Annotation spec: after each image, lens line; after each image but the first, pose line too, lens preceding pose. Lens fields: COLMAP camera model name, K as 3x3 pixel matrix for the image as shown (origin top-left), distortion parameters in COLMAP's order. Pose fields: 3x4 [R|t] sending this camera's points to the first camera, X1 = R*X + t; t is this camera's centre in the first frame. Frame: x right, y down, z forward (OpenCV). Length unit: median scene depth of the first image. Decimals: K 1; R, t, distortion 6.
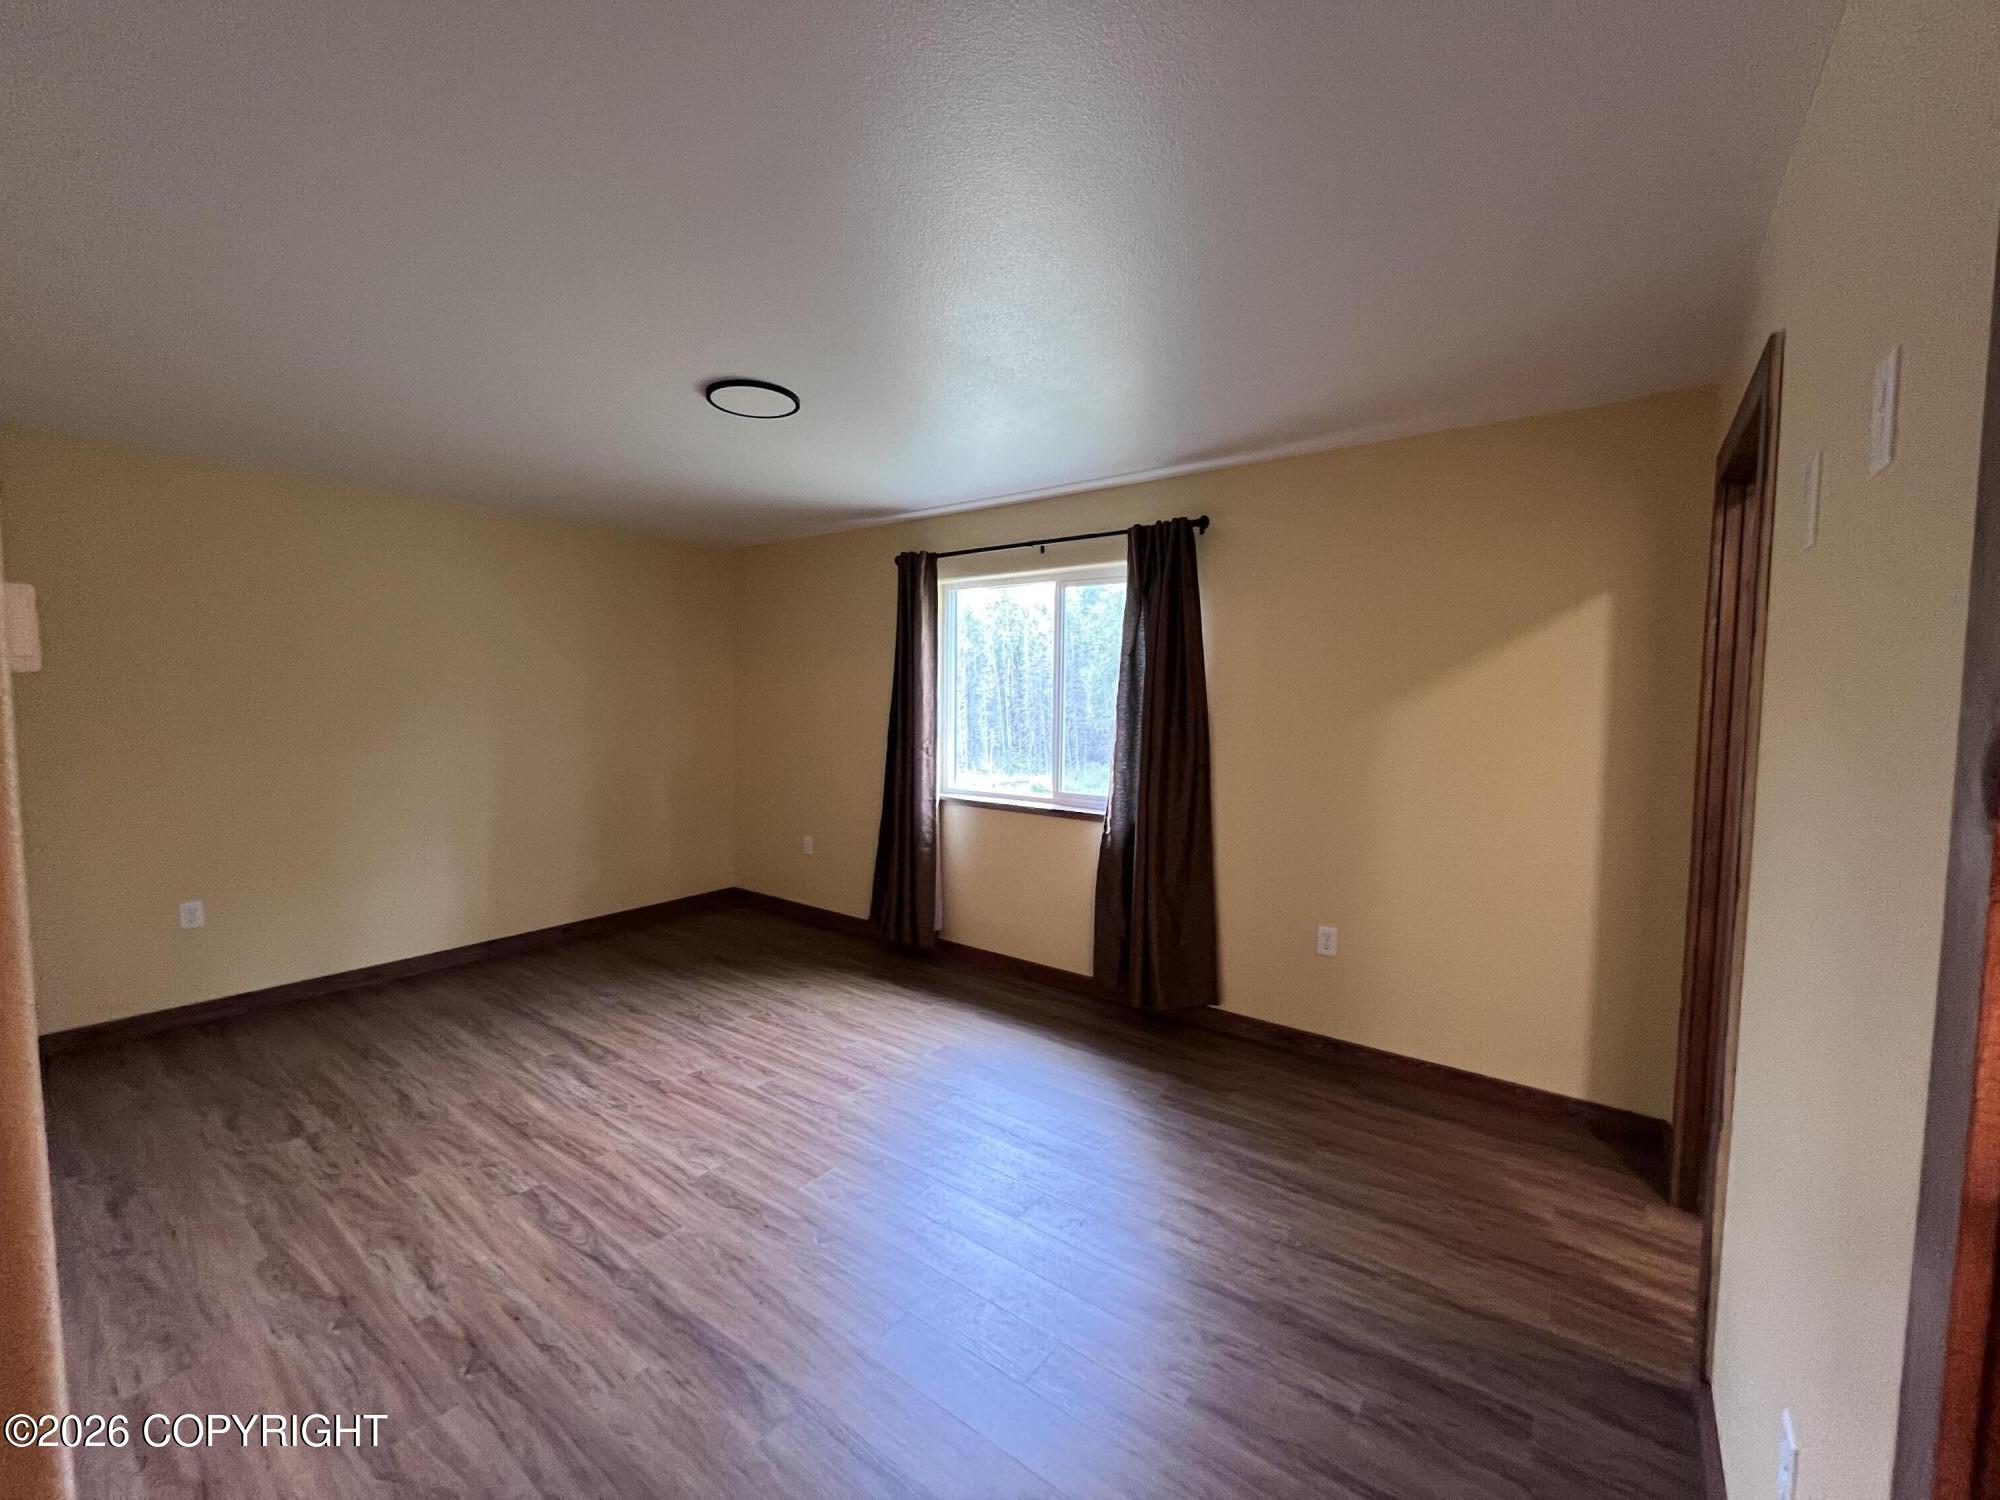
lens RADIAL K [[806.4, 0, 999.6], [0, 806.4, 747.2], [0, 0, 1]] dist [0.001939, 0.000002]
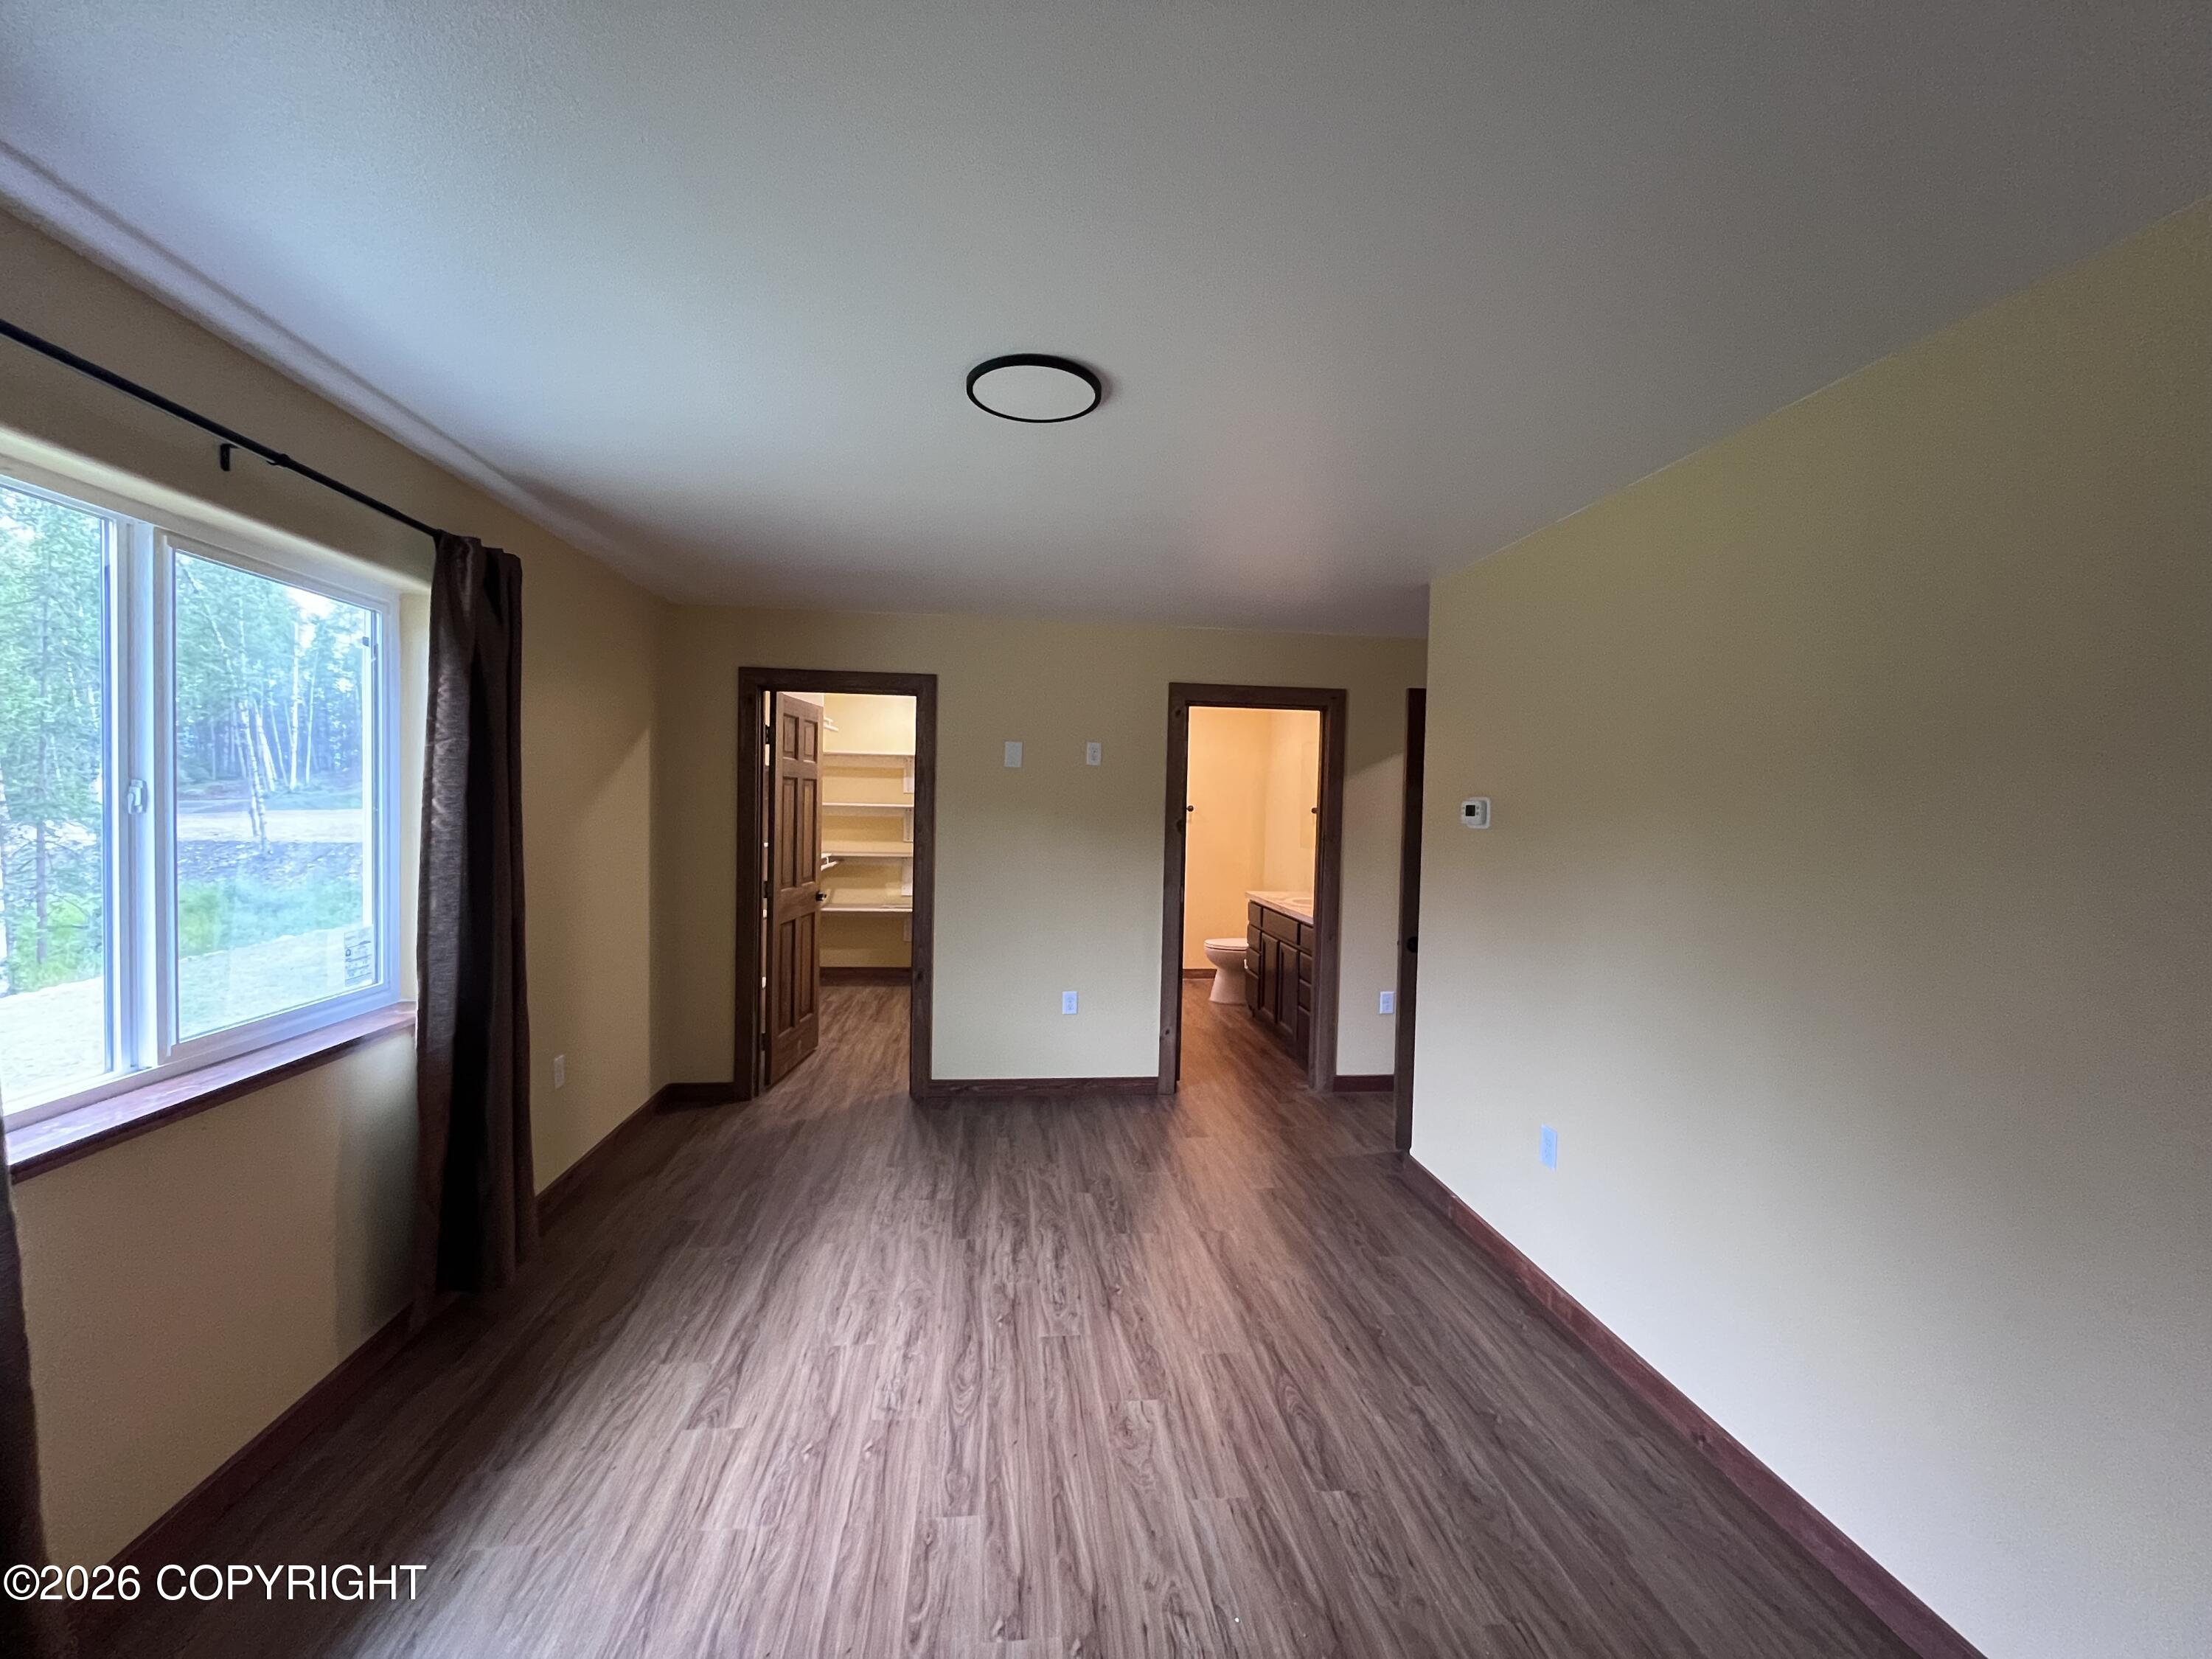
lens RADIAL K [[891.9, 0, 1104.3], [0, 891.9, 829.5], [0, 0, 1]] dist [0.001939, 0.000002]
pose [[-0.690634, -0.046126, 0.721732, -0.981654], [0.018599, 0.996501, 0.081484, -0.139298], [-0.722965, 0.069699, -0.687360, 1.639381]]
